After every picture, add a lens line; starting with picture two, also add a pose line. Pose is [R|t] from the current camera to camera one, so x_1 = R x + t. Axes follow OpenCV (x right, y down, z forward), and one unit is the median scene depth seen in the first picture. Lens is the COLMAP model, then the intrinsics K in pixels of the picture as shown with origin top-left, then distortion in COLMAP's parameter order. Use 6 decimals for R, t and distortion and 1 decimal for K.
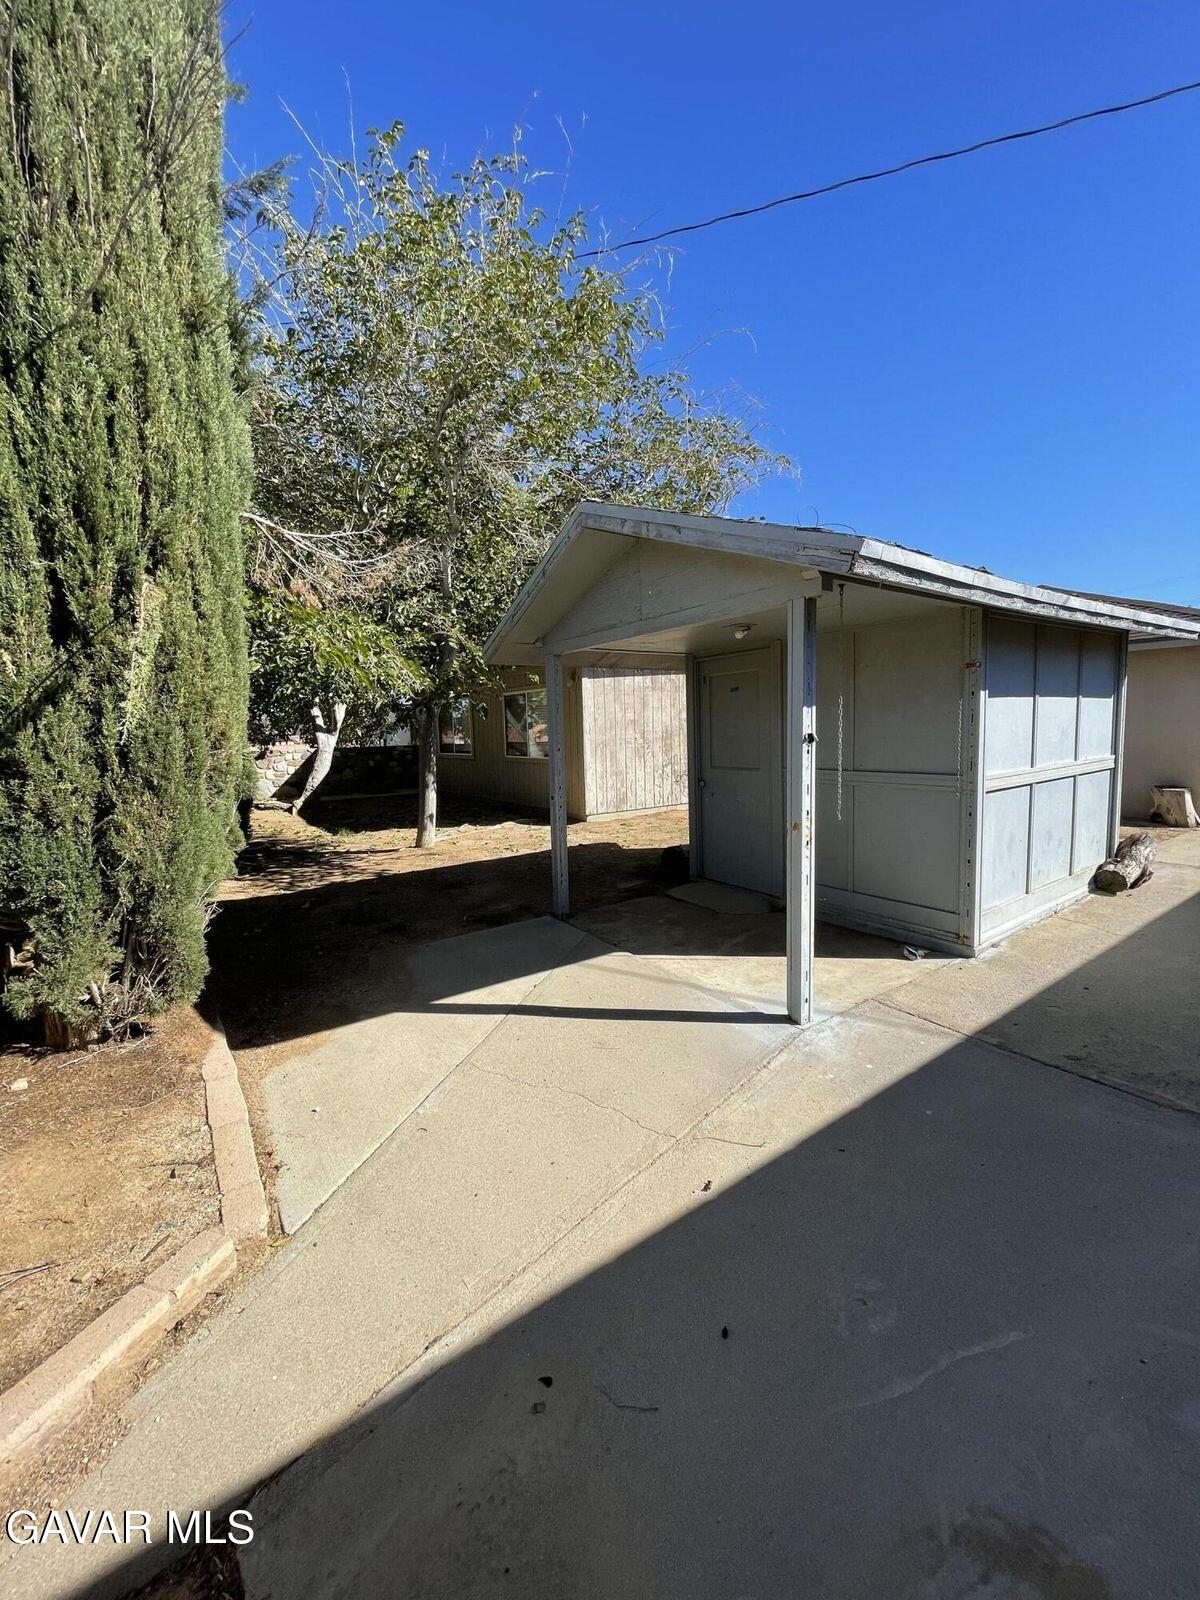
lens RADIAL K [[639.7, 0, 600.7], [0, 639.7, 796.4], [0, 0, 1]] dist [-0.003866, -0.000559]
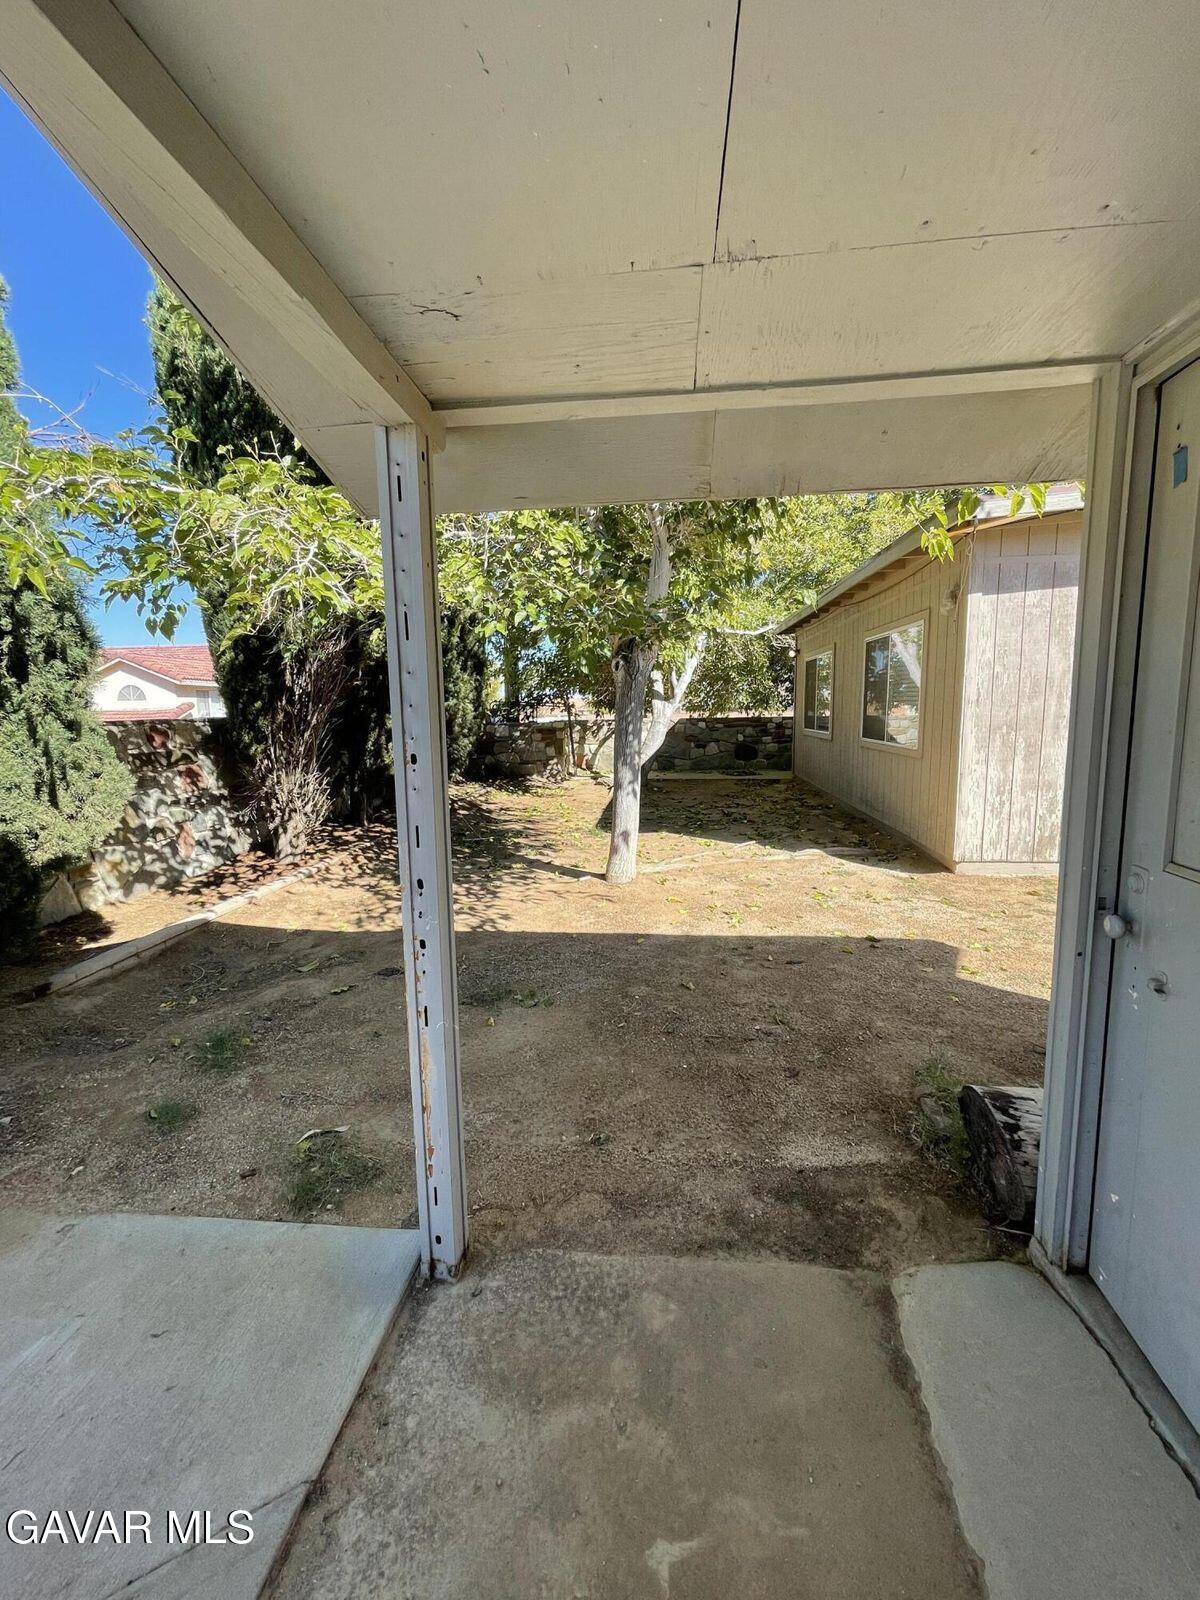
lens RADIAL K [[639.7, 0, 601.2], [0, 639.7, 795.8], [0, 0, 1]] dist [-0.003866, -0.000559]
pose [[0.751089, 0.103036, -0.652111, 0.165710], [-0.071742, 0.994635, 0.074524, -0.070992], [0.656292, -0.009190, 0.754451, 0.703466]]
